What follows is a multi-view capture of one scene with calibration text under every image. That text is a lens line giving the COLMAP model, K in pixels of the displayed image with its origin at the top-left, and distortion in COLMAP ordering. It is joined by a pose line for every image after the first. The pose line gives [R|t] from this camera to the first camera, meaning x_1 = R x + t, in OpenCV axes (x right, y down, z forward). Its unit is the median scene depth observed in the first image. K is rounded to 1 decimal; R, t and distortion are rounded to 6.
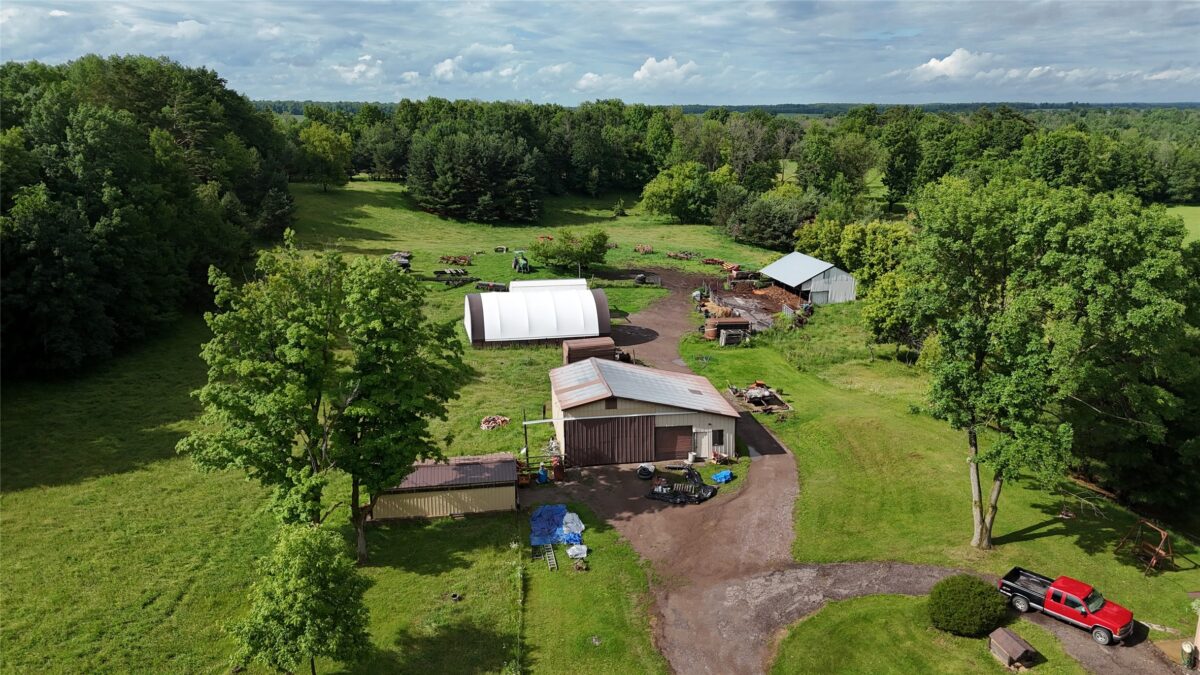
lens RADIAL K [[875.2, 0, 605.0], [0, 875.2, 335.7], [0, 0, 1]] dist [0.089521, -0.099050]
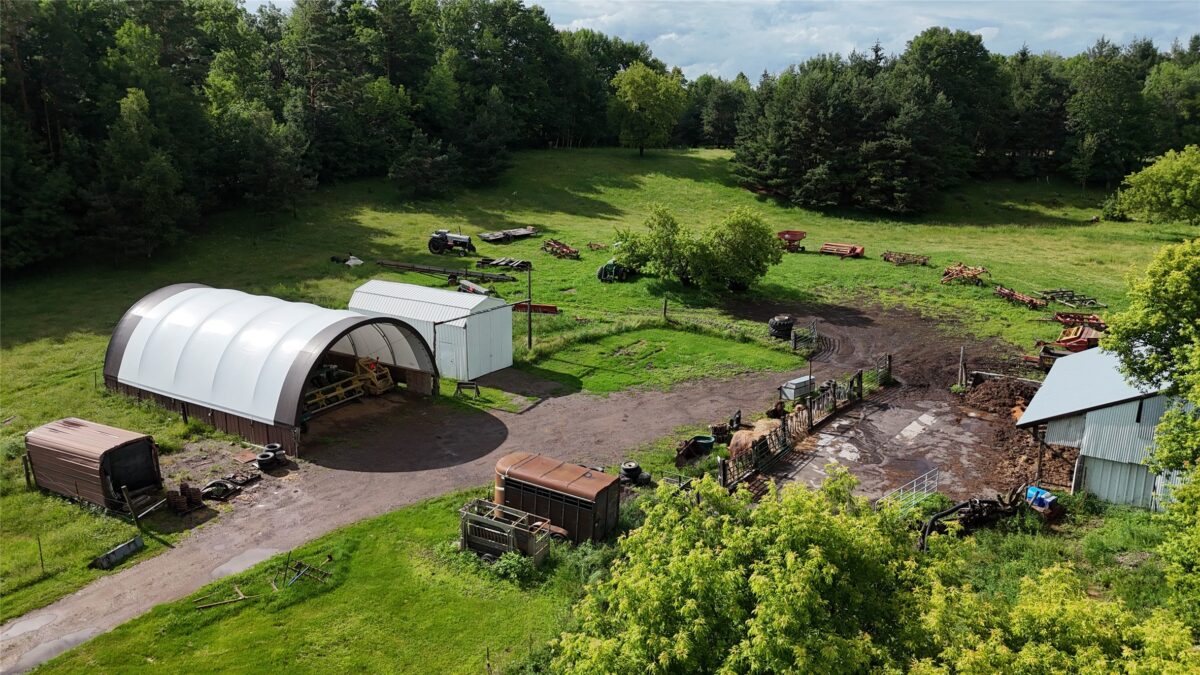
lens RADIAL K [[875.2, 0, 605.0], [0, 875.2, 335.7], [0, 0, 1]] dist [0.089521, -0.099050]
pose [[0.704765, 0.170883, -0.688553, 0.293277], [-0.175034, 0.982437, 0.064662, -0.073751], [0.687509, 0.074948, 0.722297, 0.609618]]
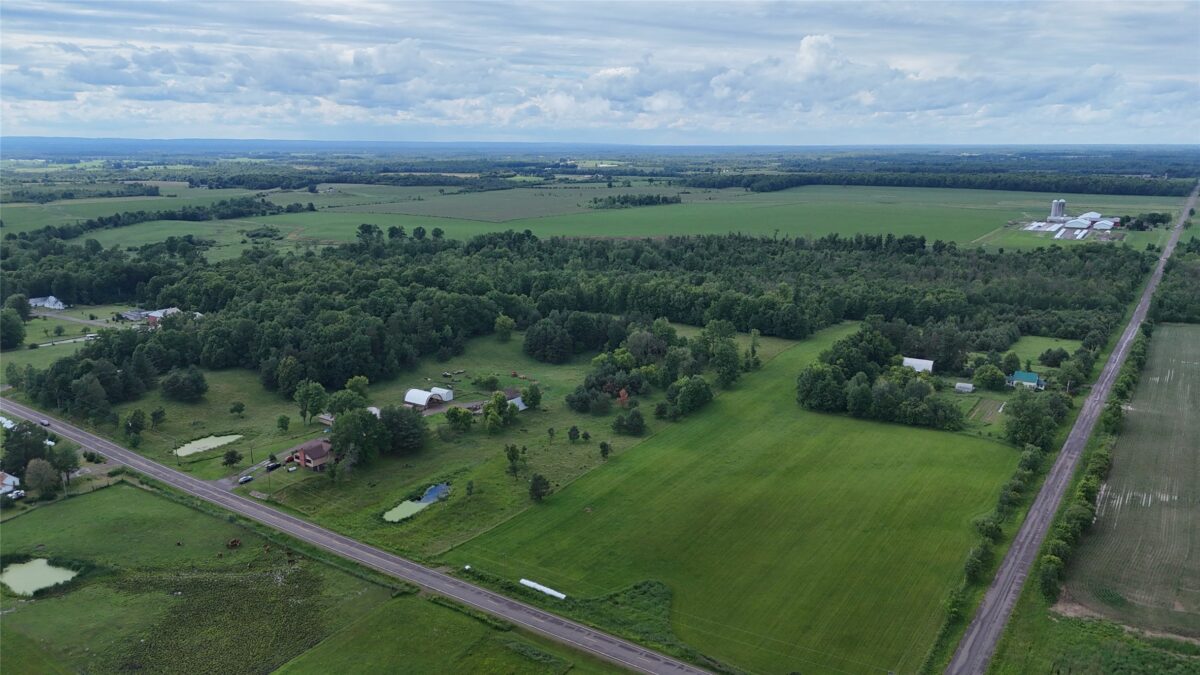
lens RADIAL K [[875.2, 0, 605.0], [0, 875.2, 335.7], [0, 0, 1]] dist [0.089521, -0.099050]
pose [[0.683423, 0.156484, -0.713054, 2.562765], [-0.183078, 0.982280, 0.040097, -0.474725], [0.706693, 0.103141, 0.699962, -0.960083]]
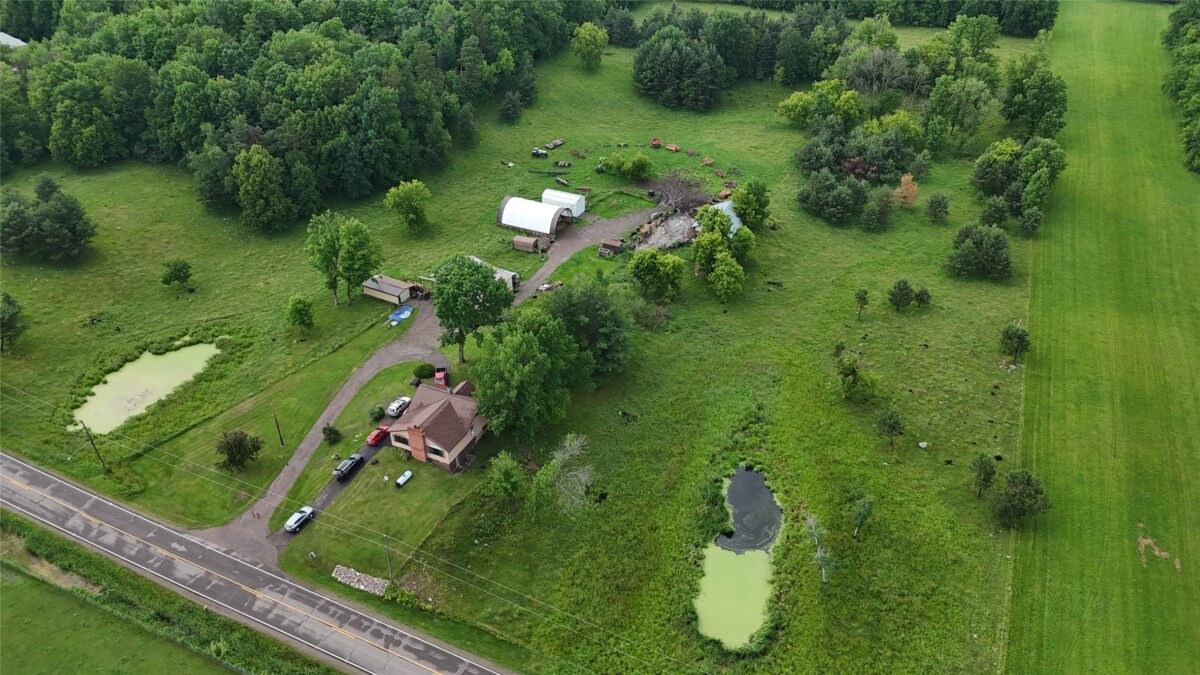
lens RADIAL K [[875.2, 0, 605.0], [0, 875.2, 335.7], [0, 0, 1]] dist [0.089521, -0.099050]
pose [[0.793685, 0.334489, -0.508116, 0.938760], [-0.151273, 0.917549, 0.367724, -0.426561], [0.589221, -0.214992, 0.778843, -0.450910]]
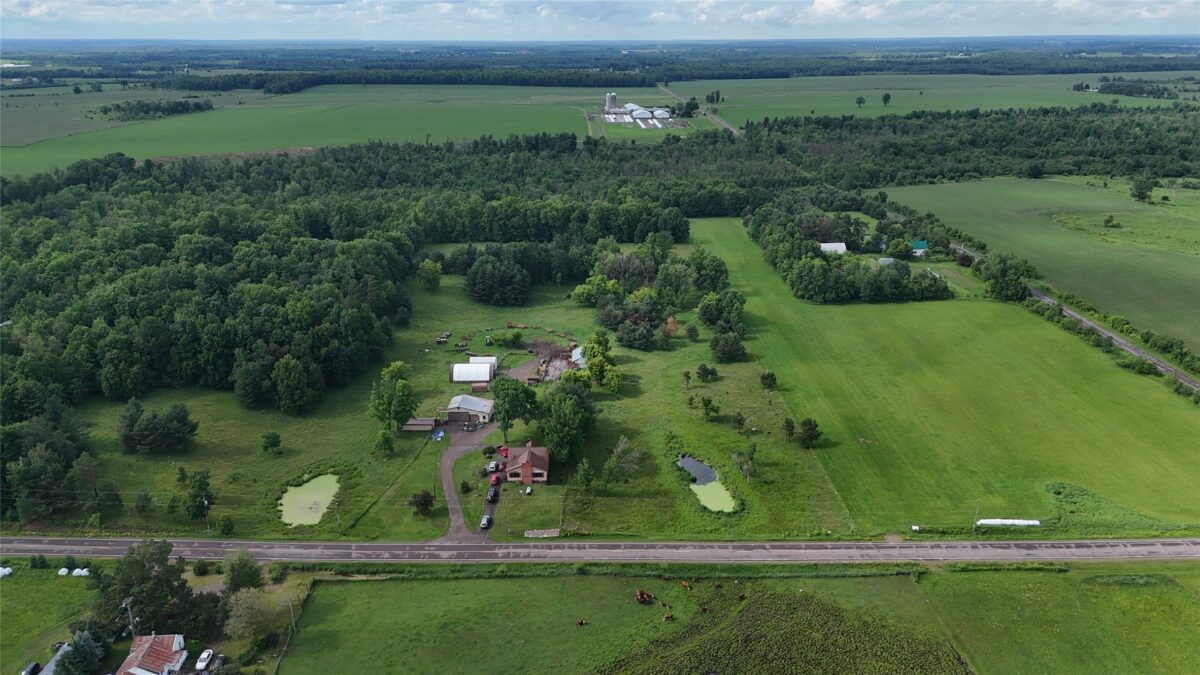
lens RADIAL K [[875.2, 0, 605.0], [0, 875.2, 335.7], [0, 0, 1]] dist [0.089521, -0.099050]
pose [[0.981287, 0.059072, -0.183268, 0.754390], [-0.045496, 0.995960, 0.077416, -0.328439], [0.187101, -0.067629, 0.980010, -1.571580]]
